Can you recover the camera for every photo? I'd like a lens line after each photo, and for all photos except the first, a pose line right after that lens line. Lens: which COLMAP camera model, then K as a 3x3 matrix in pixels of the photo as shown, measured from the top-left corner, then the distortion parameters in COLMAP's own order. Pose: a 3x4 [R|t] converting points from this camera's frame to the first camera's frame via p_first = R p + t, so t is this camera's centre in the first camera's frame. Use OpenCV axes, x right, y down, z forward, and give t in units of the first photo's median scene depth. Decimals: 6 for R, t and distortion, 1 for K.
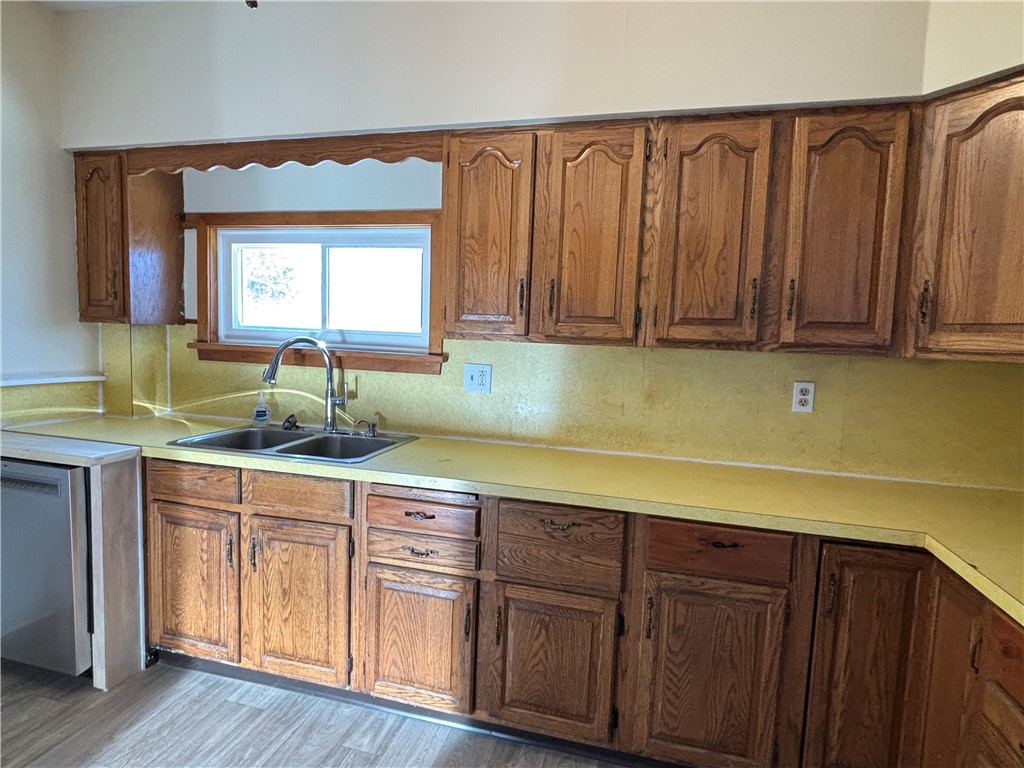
lens RADIAL K [[580.7, 0, 512.0], [0, 580.7, 384.0], [0, 0, 1]] dist [0.059029, -0.090859]
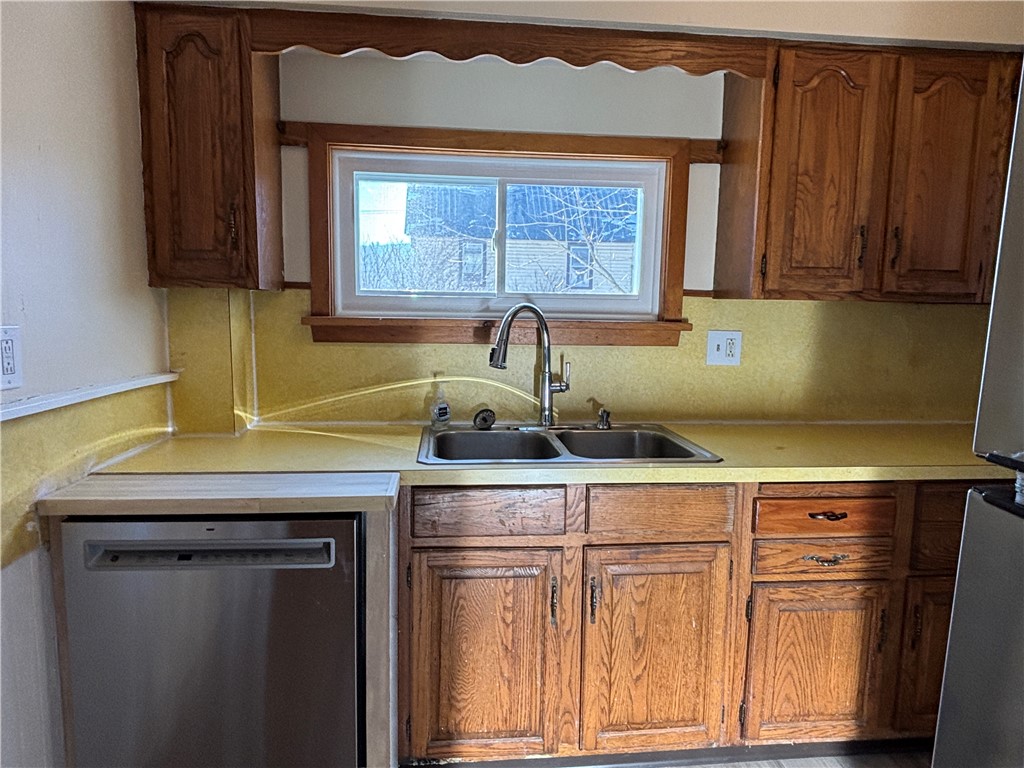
lens RADIAL K [[641.3, 0, 512.0], [0, 641.3, 384.0], [0, 0, 1]] dist [-0.003385, -0.005040]
pose [[0.934093, -0.063451, 0.351345, -0.784559], [0.052241, 0.997780, 0.041306, -0.014732], [-0.353186, -0.020229, 0.935334, 0.293102]]
